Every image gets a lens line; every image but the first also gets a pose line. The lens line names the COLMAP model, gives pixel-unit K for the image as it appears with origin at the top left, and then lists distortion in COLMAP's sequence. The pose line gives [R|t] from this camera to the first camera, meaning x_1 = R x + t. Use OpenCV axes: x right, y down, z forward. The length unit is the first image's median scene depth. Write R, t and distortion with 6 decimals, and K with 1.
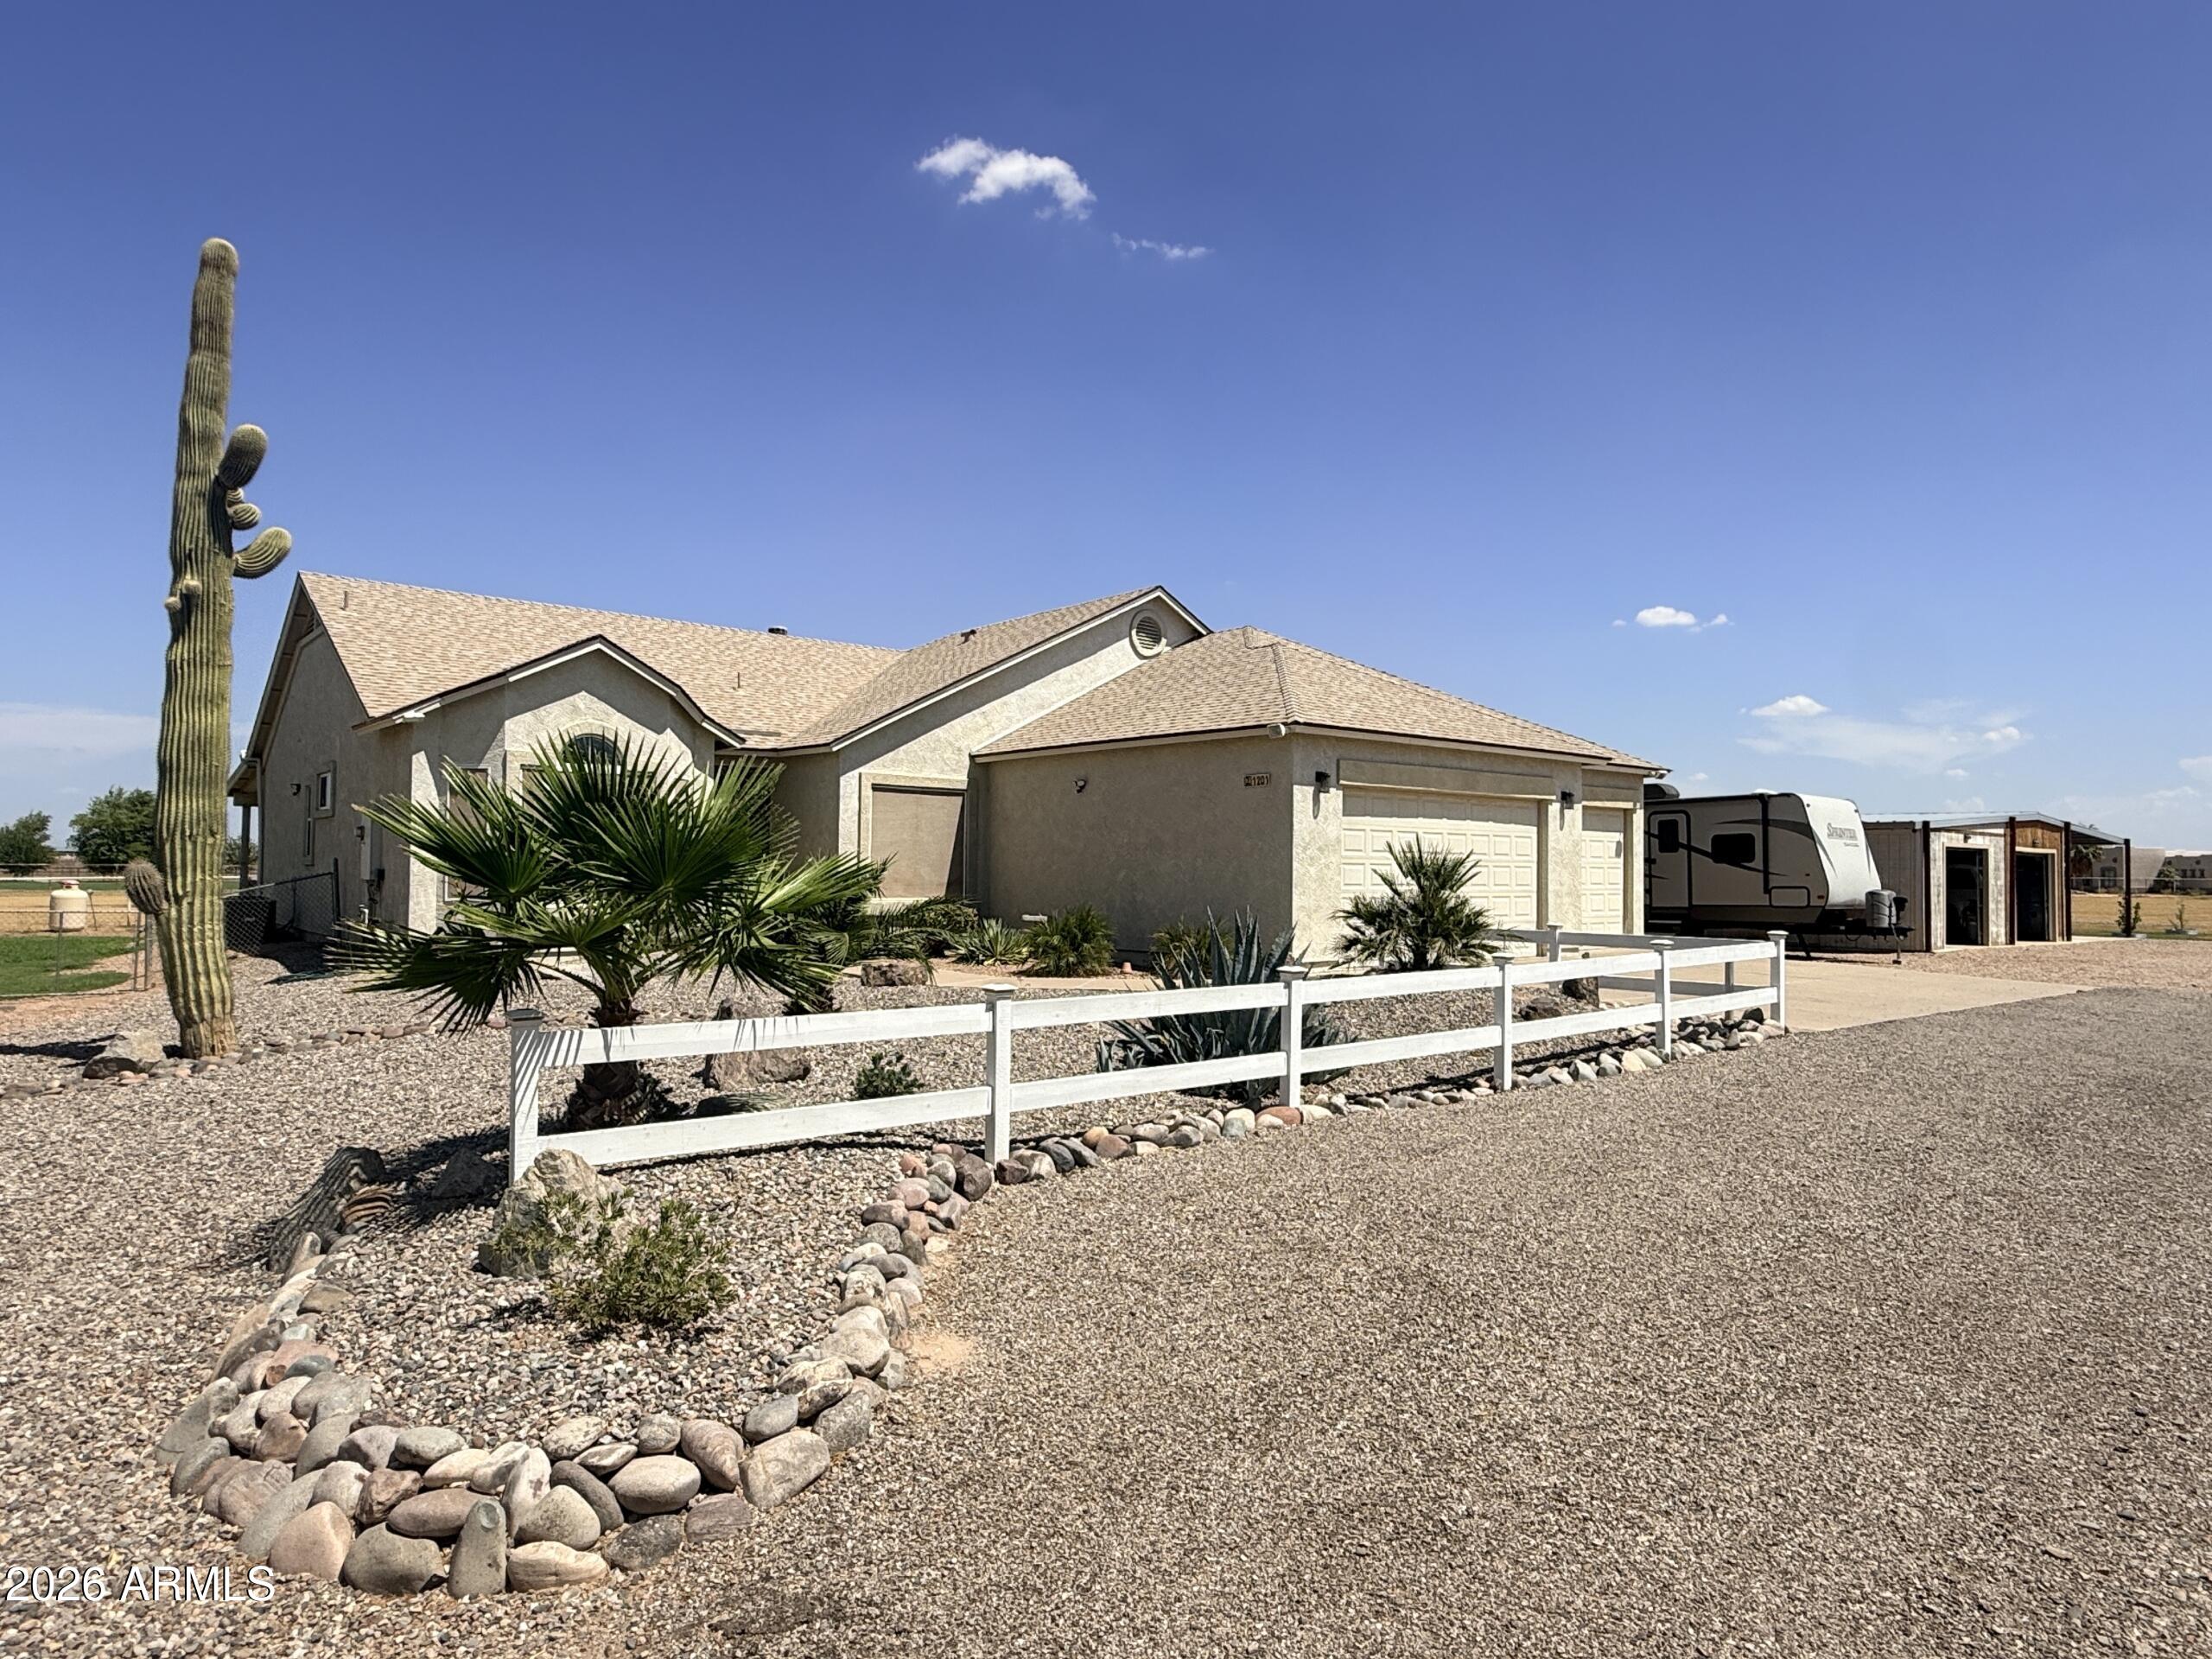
lens RADIAL K [[1314.2, 0, 1103.4], [0, 1314.2, 812.5], [0, 0, 1]] dist [-0.009722, 0.001644]
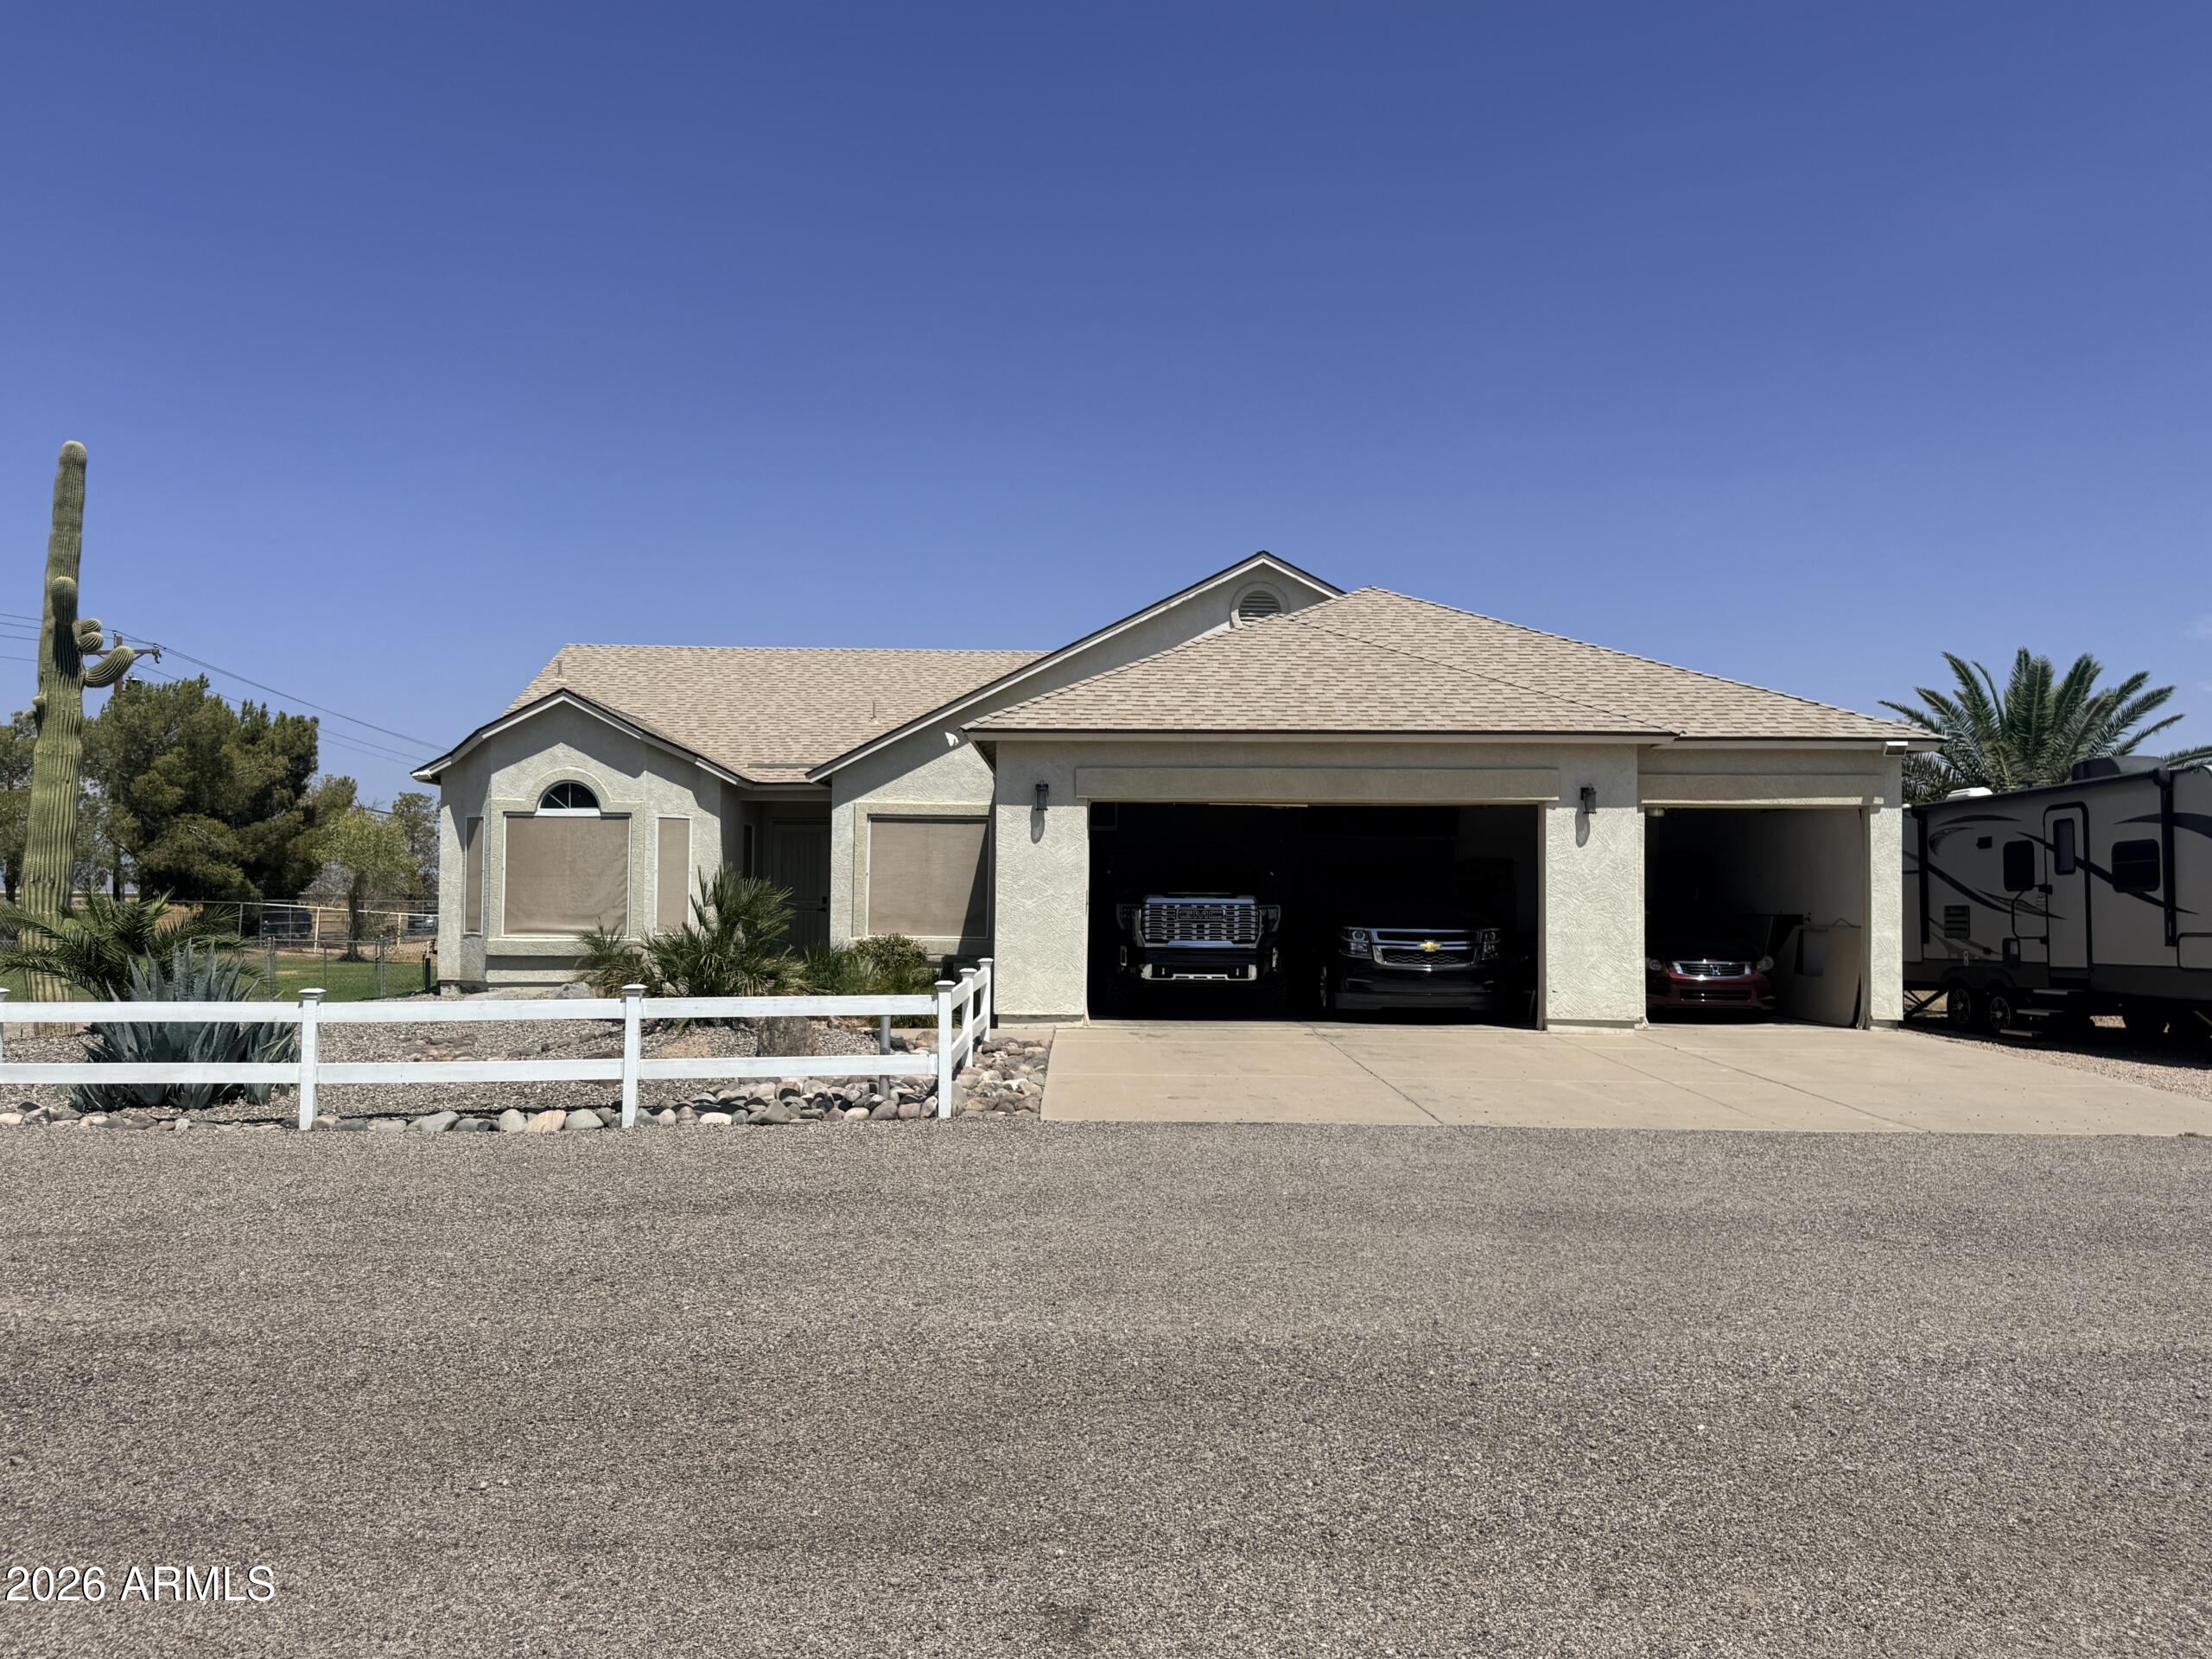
lens RADIAL K [[1665.2, 0, 1099.7], [0, 1665.2, 834.3], [0, 0, 1]] dist [0.013067, -0.000122]
pose [[0.784742, -0.029967, -0.619097, 0.703225], [0.027969, 0.999525, -0.012929, 0.012403], [0.619191, -0.007170, 0.785208, 0.168541]]
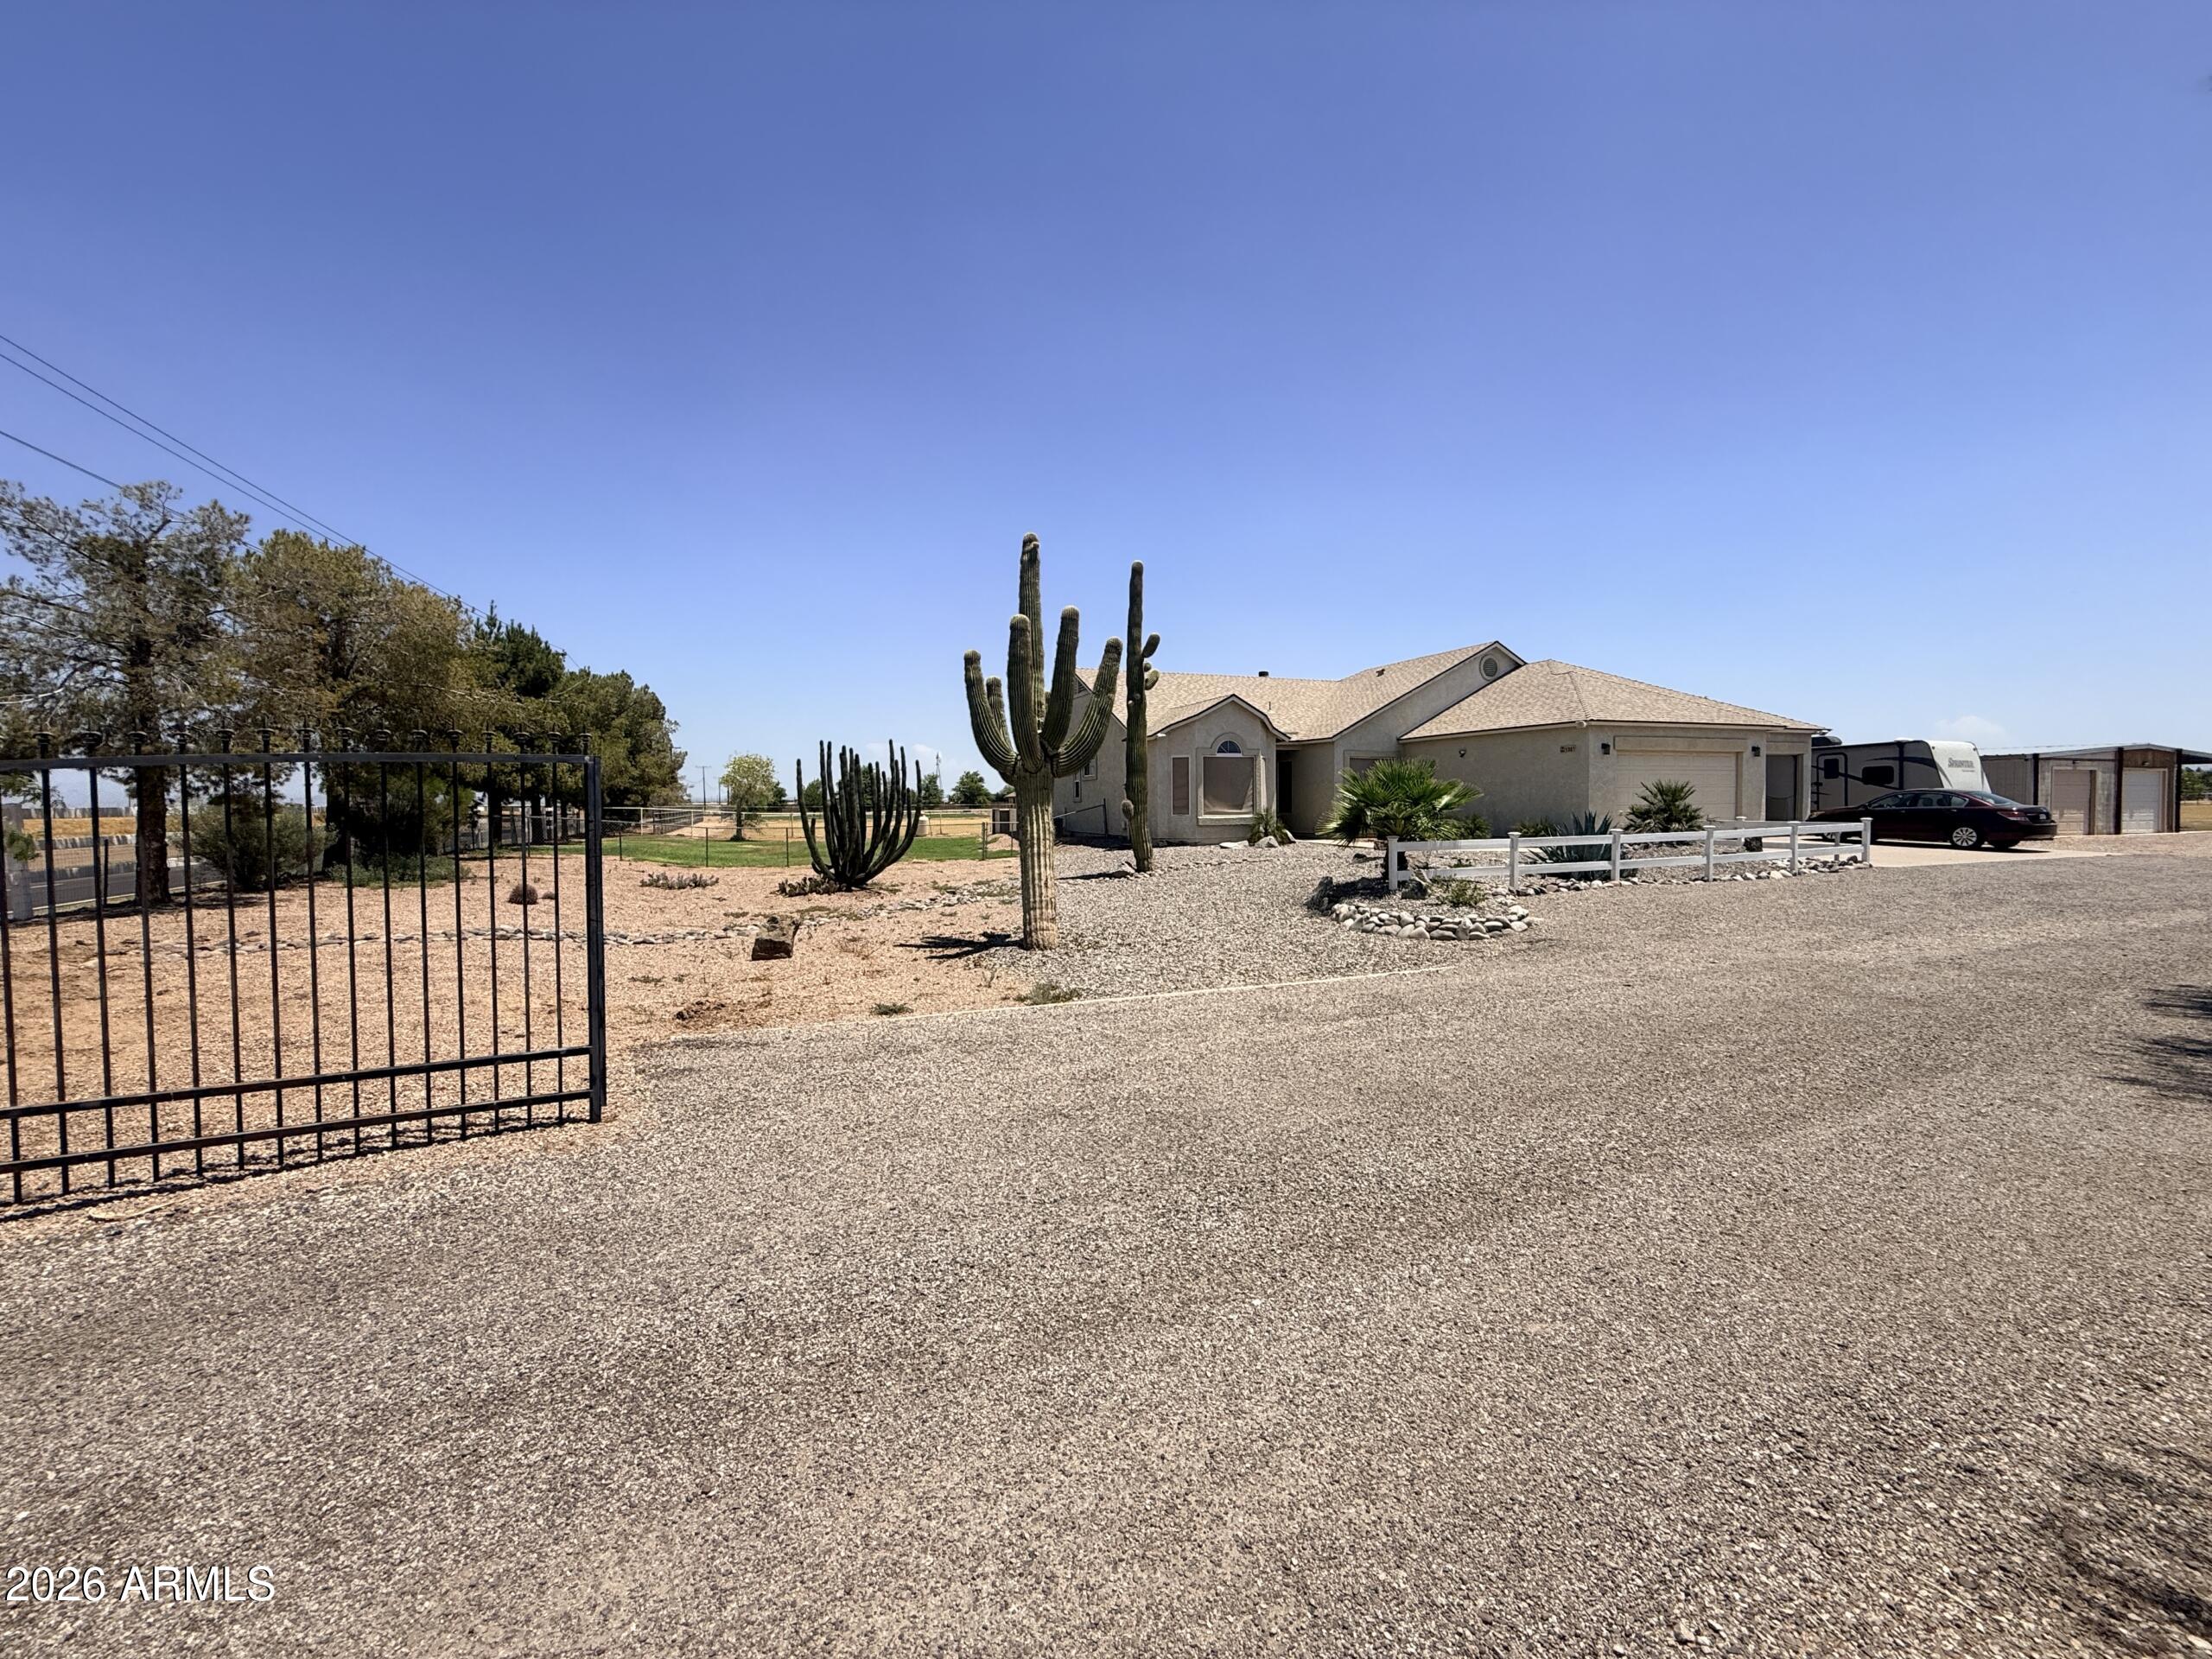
lens RADIAL K [[886.0, 0, 1099.0], [0, 886.0, 824.3], [0, 0, 1]] dist [-0.001972, -0.000098]
pose [[0.950723, -0.011688, -0.309820, -0.120056], [0.032855, 0.997461, 0.063191, -0.015891], [0.308294, -0.070256, 0.948693, -0.415519]]
